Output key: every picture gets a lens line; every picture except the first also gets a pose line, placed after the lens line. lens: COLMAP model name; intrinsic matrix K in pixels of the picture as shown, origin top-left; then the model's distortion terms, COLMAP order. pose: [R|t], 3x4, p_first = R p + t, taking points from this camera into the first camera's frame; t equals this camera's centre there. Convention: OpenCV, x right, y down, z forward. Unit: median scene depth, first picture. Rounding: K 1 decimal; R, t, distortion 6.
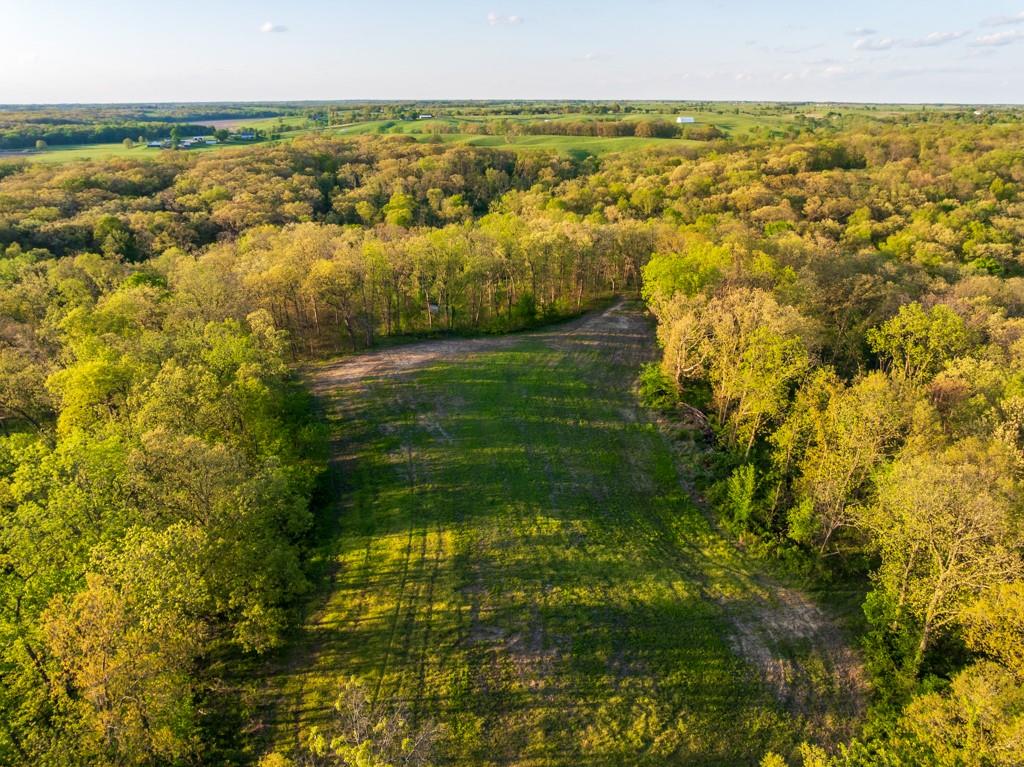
lens RADIAL K [[737.1, 0, 515.0], [0, 737.1, 385.8], [0, 0, 1]] dist [-0.050608, 0.031892]
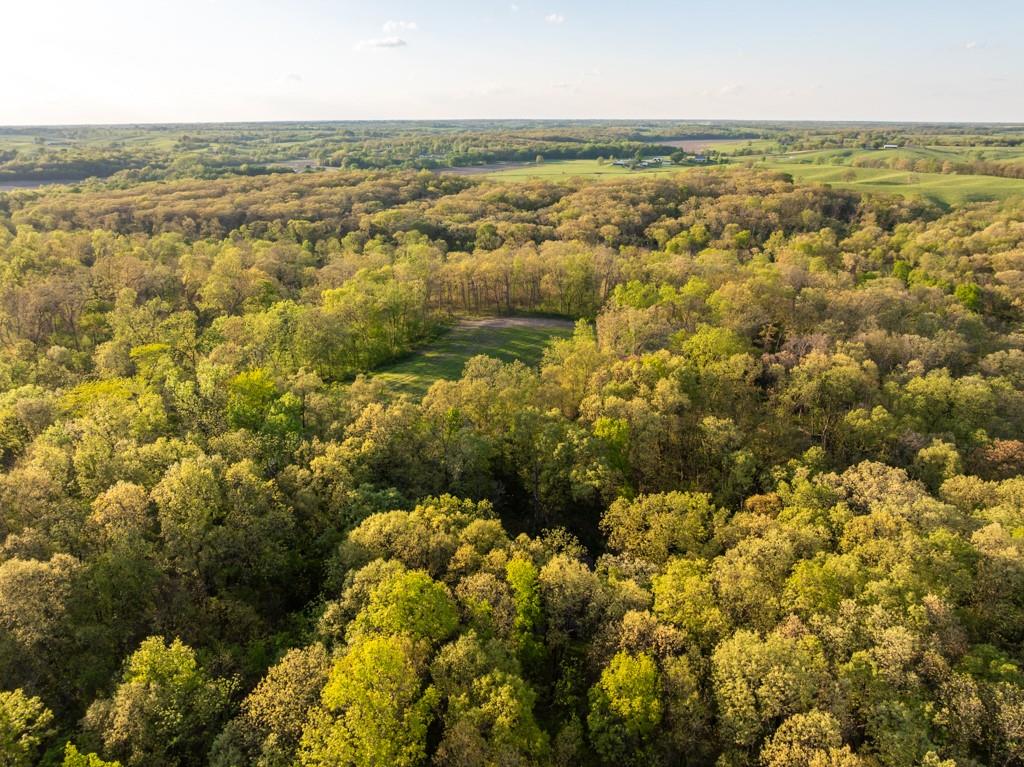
lens RADIAL K [[737.1, 0, 513.4], [0, 737.1, 379.8], [0, 0, 1]] dist [-0.050608, 0.031892]
pose [[0.807961, 0.199132, -0.554568, 0.250637], [-0.215231, 0.975868, 0.036836, 0.009581], [0.548520, 0.089598, 0.831323, -0.132535]]
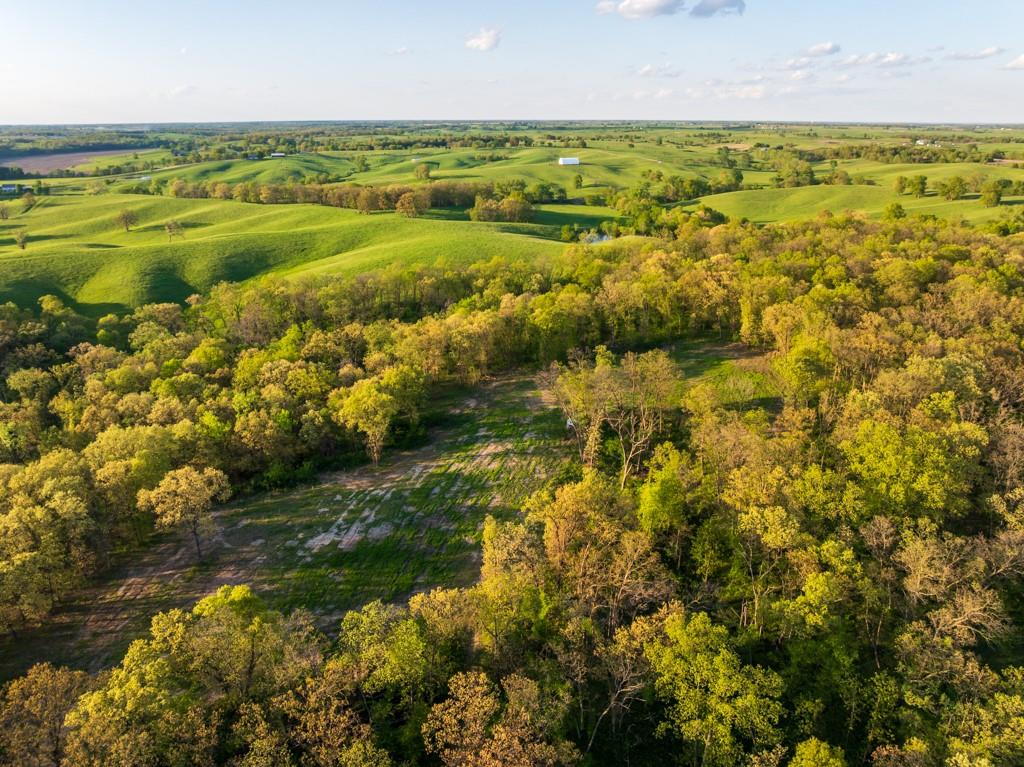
lens RADIAL K [[737.1, 0, 516.0], [0, 737.1, 387.7], [0, 0, 1]] dist [-0.050608, 0.031892]
pose [[0.998882, -0.017860, 0.043771, 0.415855], [0.018744, 0.999627, -0.019866, -0.288616], [-0.043400, 0.020664, 0.998844, 0.567877]]
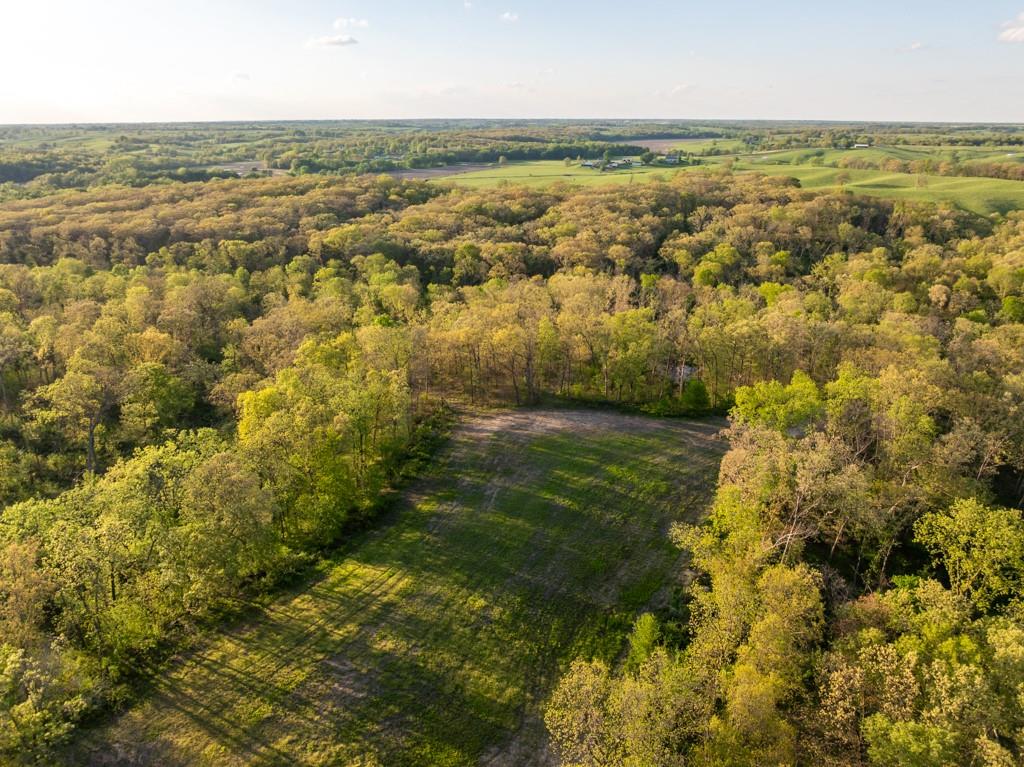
lens RADIAL K [[737.1, 0, 514.6], [0, 737.1, 381.5], [0, 0, 1]] dist [-0.050608, 0.031892]
pose [[0.842412, 0.184189, -0.506375, 0.112081], [-0.197695, 0.979877, 0.027533, -0.035825], [0.501257, 0.076914, 0.861873, -0.005875]]
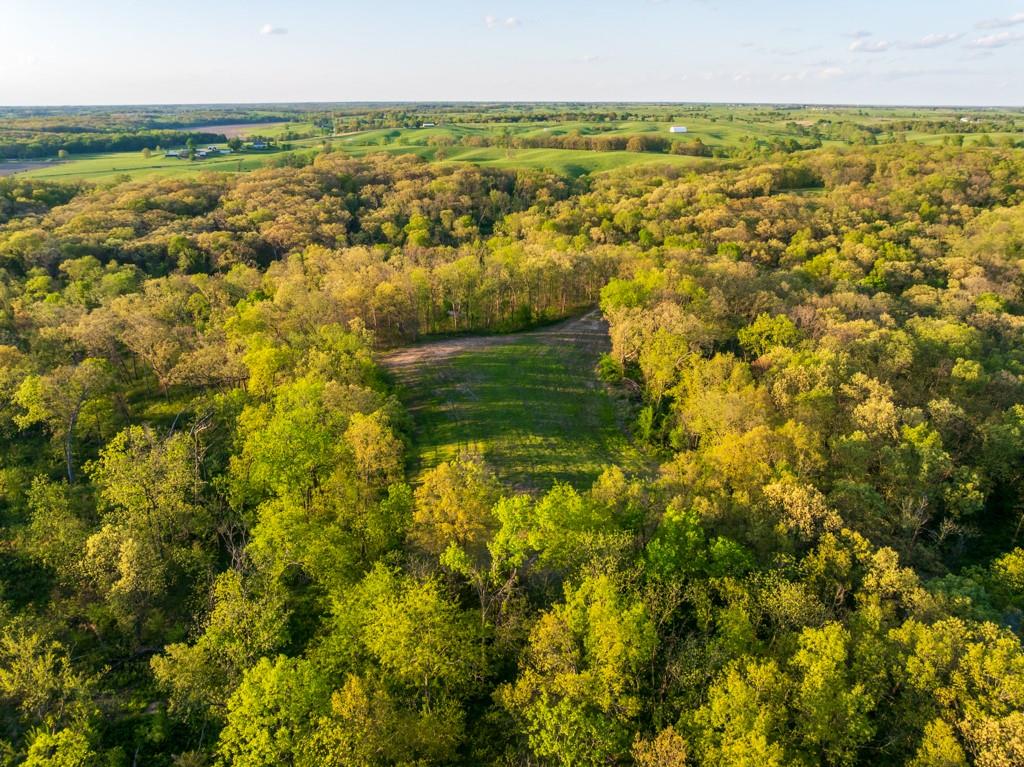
lens RADIAL K [[737.1, 0, 514.6], [0, 737.1, 384.8], [0, 0, 1]] dist [-0.050608, 0.031892]
pose [[1.000000, -0.000056, -0.000094, -0.001122], [0.000056, 0.999998, -0.002226, 0.010409], [0.000094, 0.002226, 0.999998, -0.137039]]
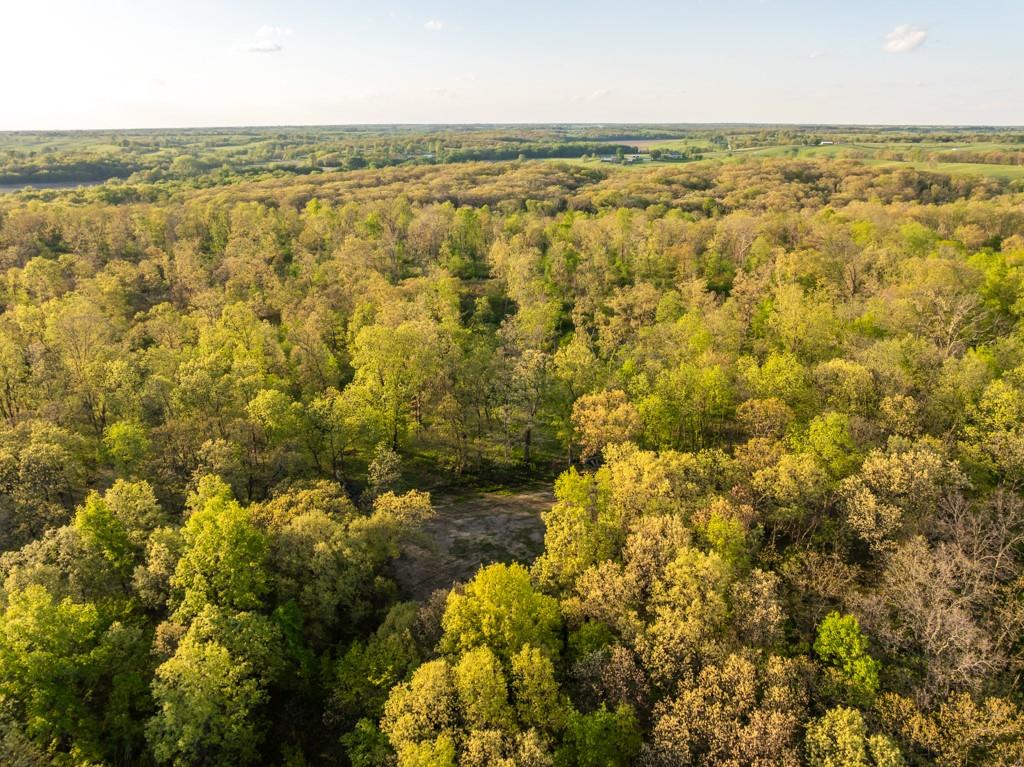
lens RADIAL K [[737.1, 0, 514.2], [0, 737.1, 360.4], [0, 0, 1]] dist [-0.050608, 0.031892]
pose [[0.891993, 0.137992, -0.430473, -0.099119], [-0.163035, 0.986383, -0.021634, 0.182773], [0.421626, 0.089479, 0.902344, -0.524932]]
